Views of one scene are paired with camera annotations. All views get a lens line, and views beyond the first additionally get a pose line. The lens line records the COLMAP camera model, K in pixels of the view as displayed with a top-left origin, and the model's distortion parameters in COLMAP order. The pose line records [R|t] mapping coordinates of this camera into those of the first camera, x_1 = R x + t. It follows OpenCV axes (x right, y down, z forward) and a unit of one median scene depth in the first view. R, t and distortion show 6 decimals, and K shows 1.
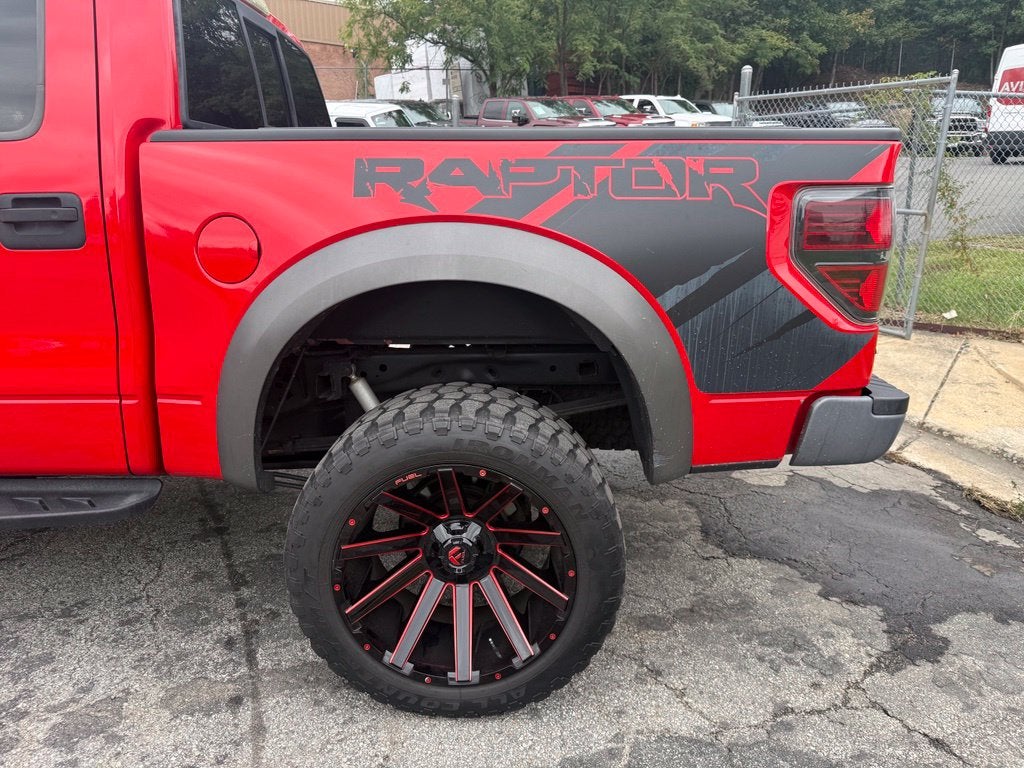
lens RADIAL K [[724.7, 0, 511.5], [0, 724.7, 385.8], [0, 0, 1]] dist [0.021263, -0.028851]
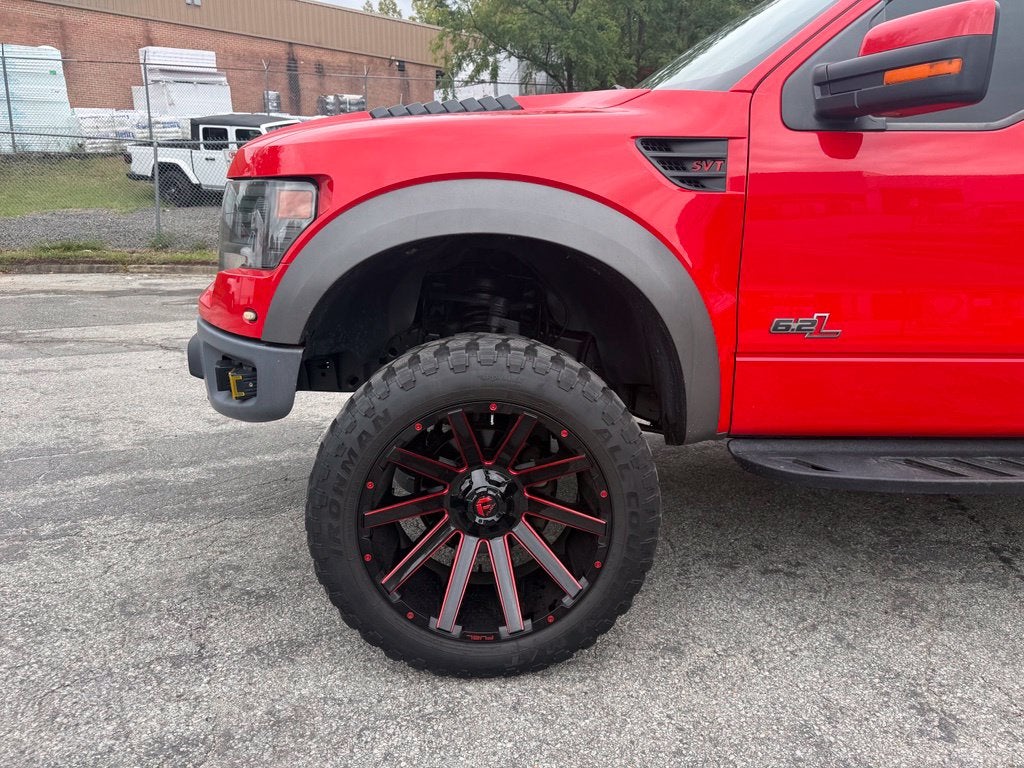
lens RADIAL K [[724.7, 0, 515.5], [0, 724.7, 392.2], [0, 0, 1]] dist [0.021263, -0.028851]
pose [[0.998922, 0.005610, 0.046086, -1.660757], [-0.004943, 0.999882, -0.014562, 0.066481], [-0.046163, 0.014318, 0.998831, 0.016505]]
